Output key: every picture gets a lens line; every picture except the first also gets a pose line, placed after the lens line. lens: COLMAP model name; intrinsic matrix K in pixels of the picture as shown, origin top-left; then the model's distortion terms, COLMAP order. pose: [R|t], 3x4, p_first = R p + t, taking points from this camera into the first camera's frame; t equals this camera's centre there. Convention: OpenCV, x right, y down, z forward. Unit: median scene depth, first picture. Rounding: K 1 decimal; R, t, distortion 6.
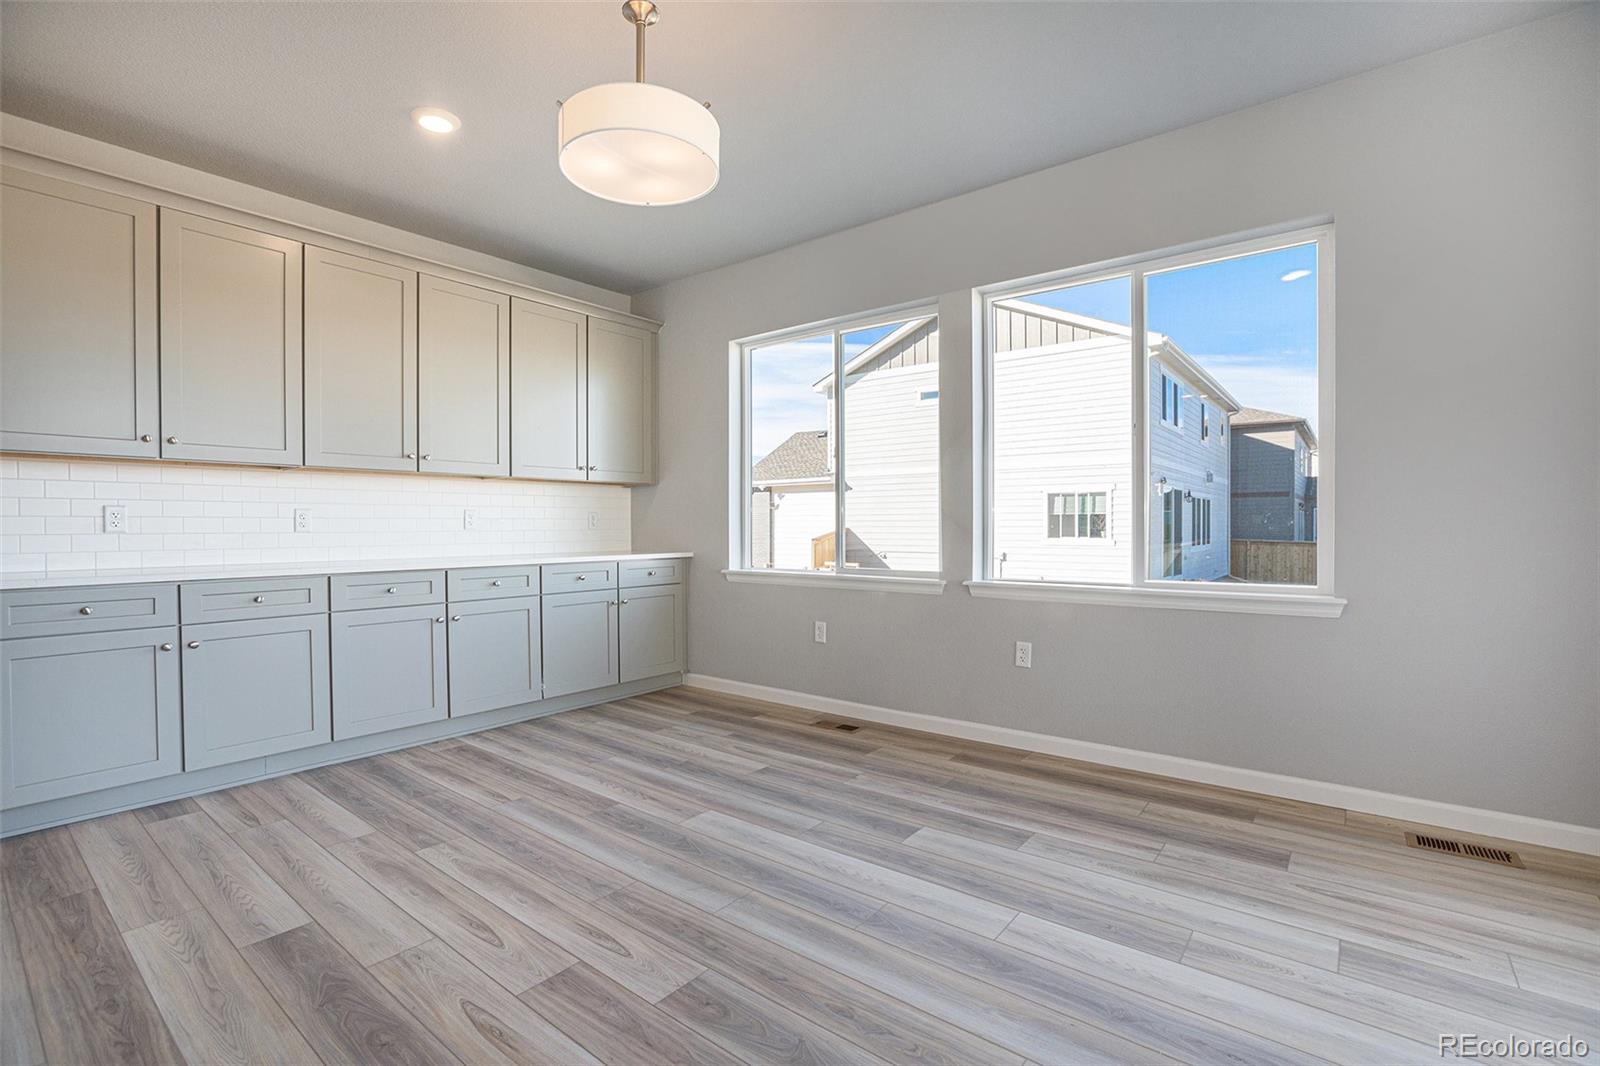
lens RADIAL K [[724.0, 0, 788.7], [0, 724.0, 534.3], [0, 0, 1]] dist [-0.028776, 0.007978]
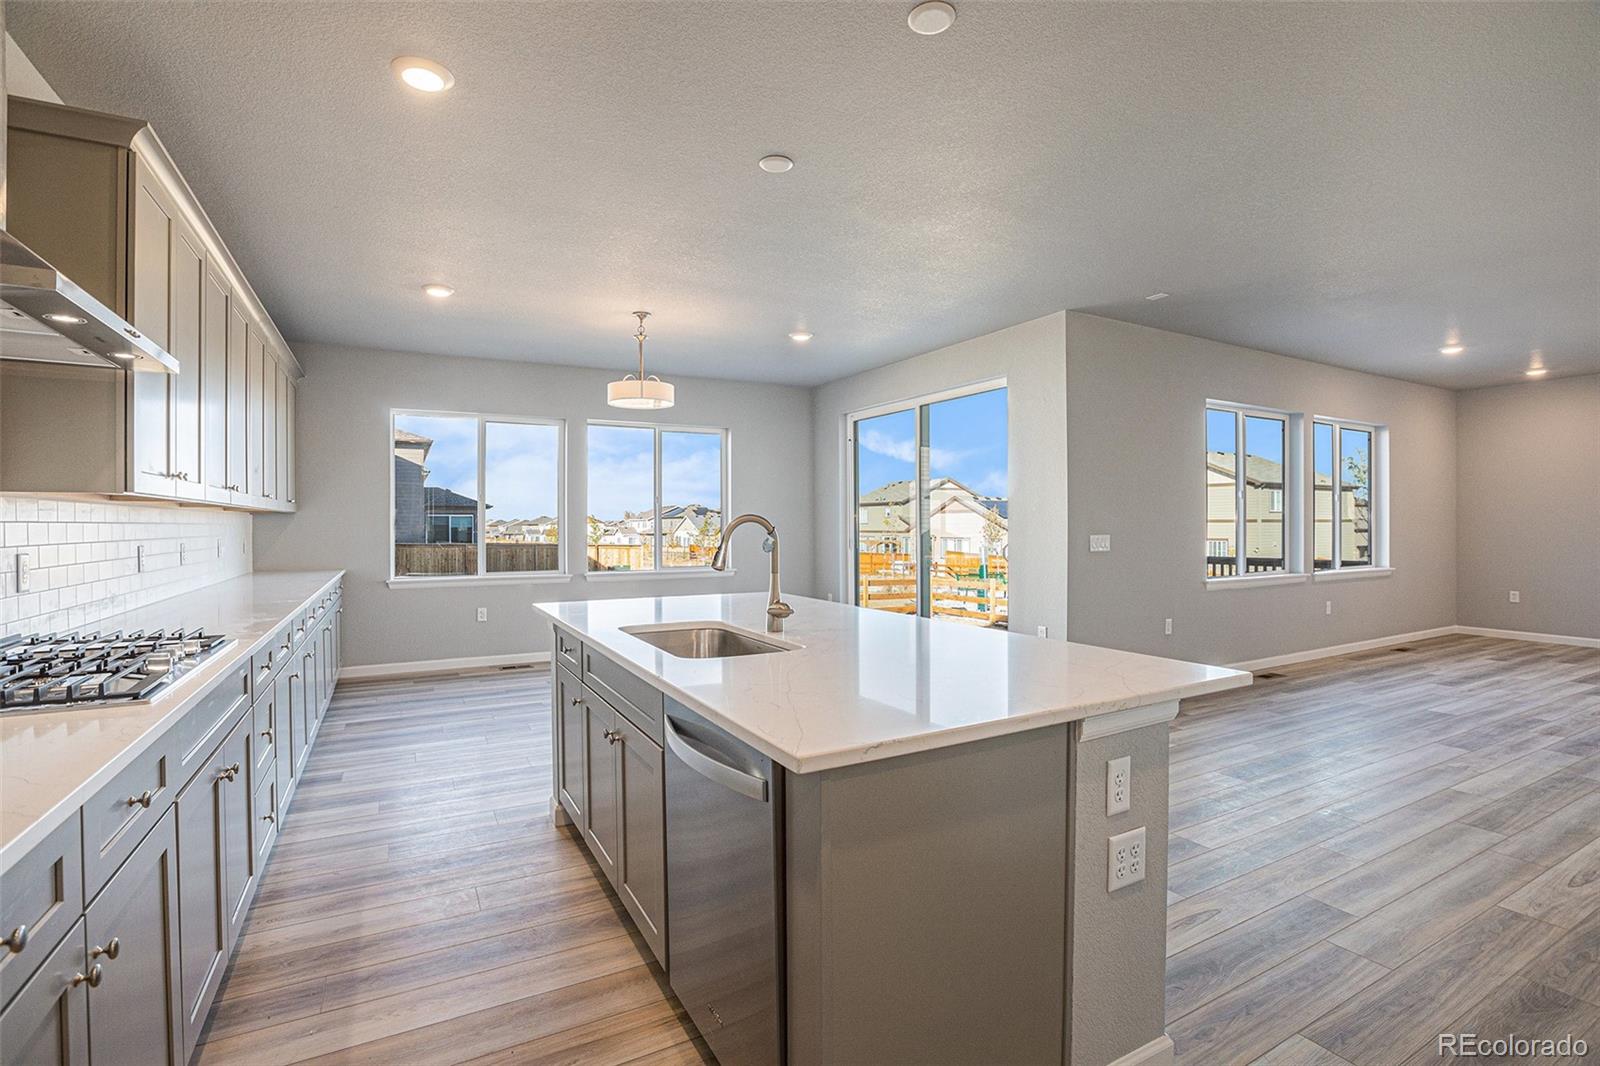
lens RADIAL K [[724.0, 0, 805.9], [0, 724.0, 528.3], [0, 0, 1]] dist [-0.028776, 0.007978]
pose [[0.381542, -0.002562, 0.924348, -1.237045], [0.011459, 0.999932, -0.001959, -0.041288], [-0.924281, 0.011340, 0.381545, -0.232977]]
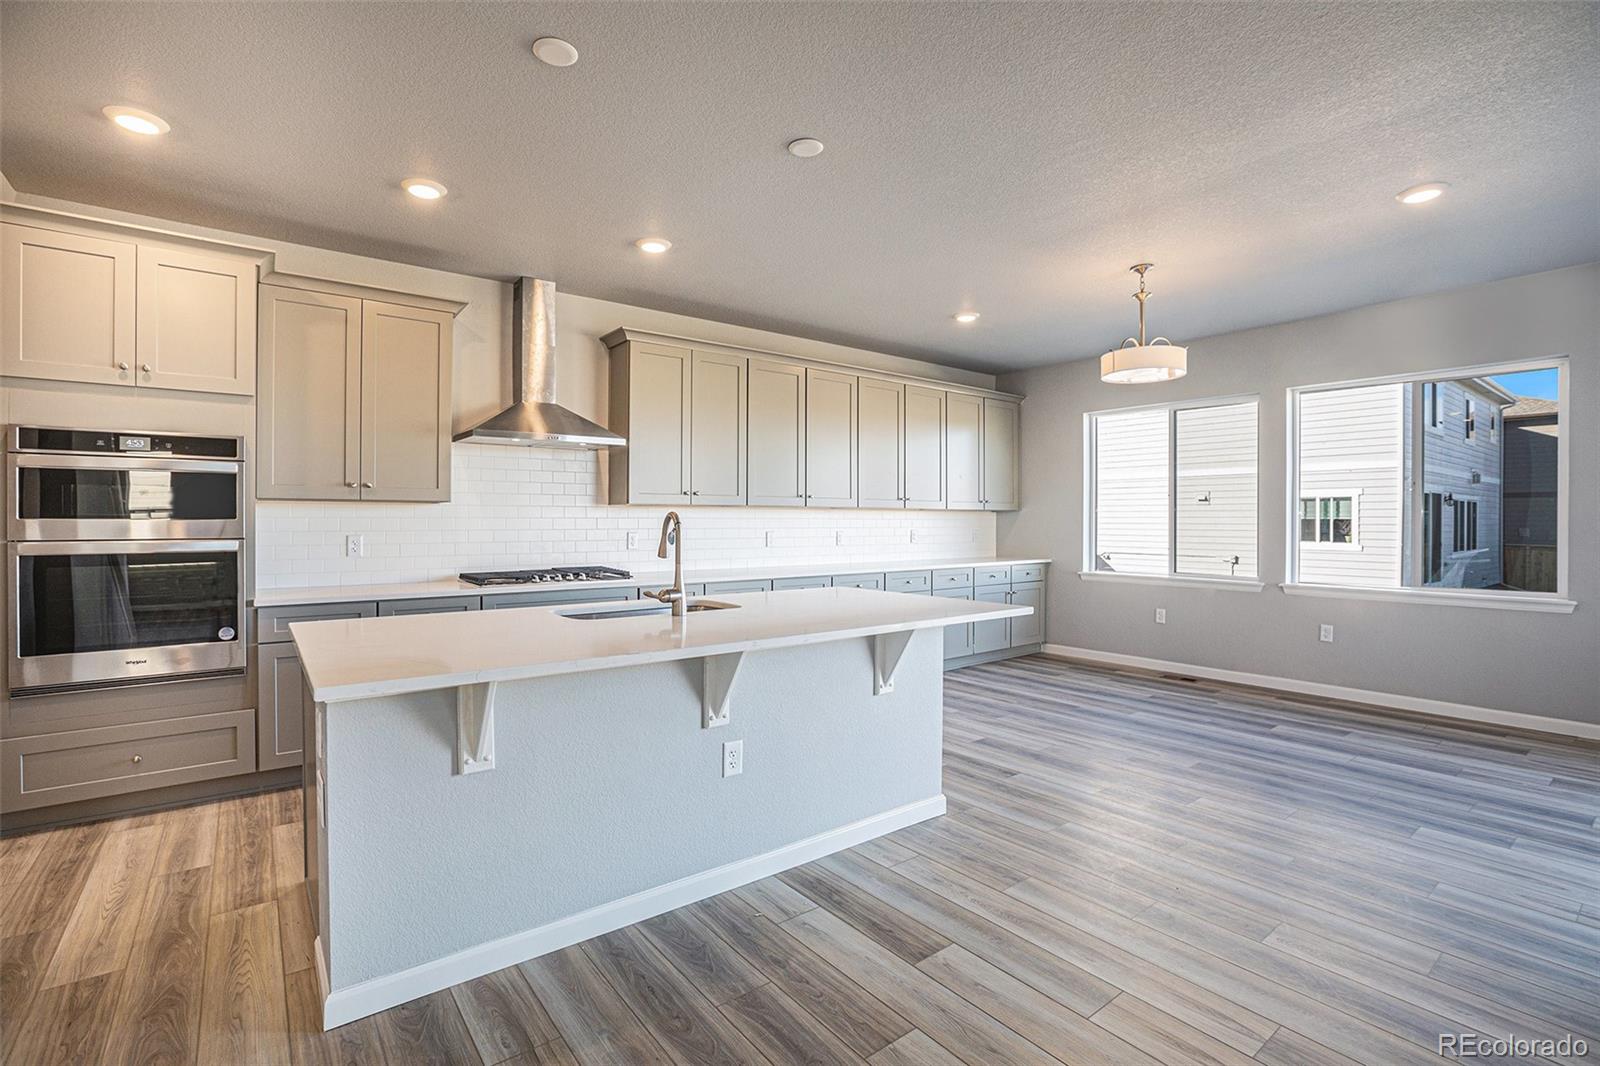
lens RADIAL K [[724.0, 0, 794.5], [0, 724.0, 526.3], [0, 0, 1]] dist [-0.028776, 0.007978]
pose [[0.972672, 0.006794, -0.232083, -0.377366], [-0.008115, 0.999956, -0.004740, -0.037537], [0.232041, 0.006494, 0.972684, -0.641595]]
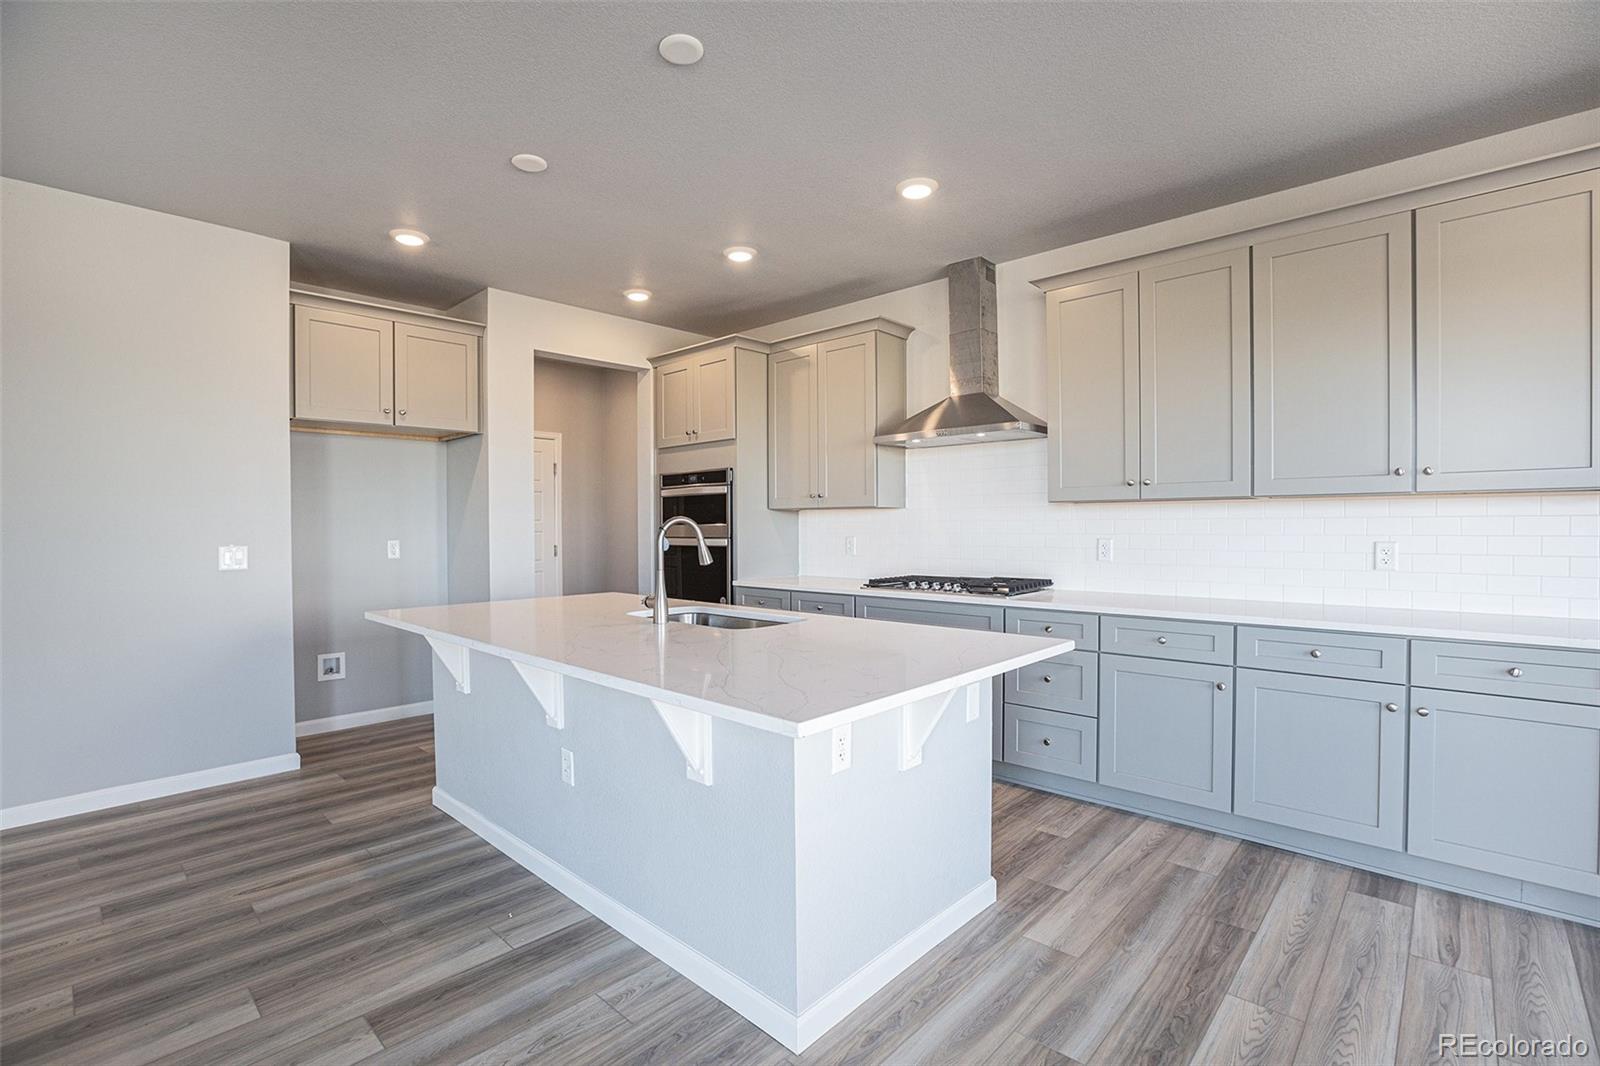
lens RADIAL K [[724.0, 0, 804.5], [0, 724.0, 537.8], [0, 0, 1]] dist [-0.028776, 0.007978]
pose [[-0.058988, 0.025125, -0.997942, 0.043350], [-0.006485, 0.999652, 0.025551, -0.053397], [0.998238, 0.007978, -0.058805, 0.226513]]
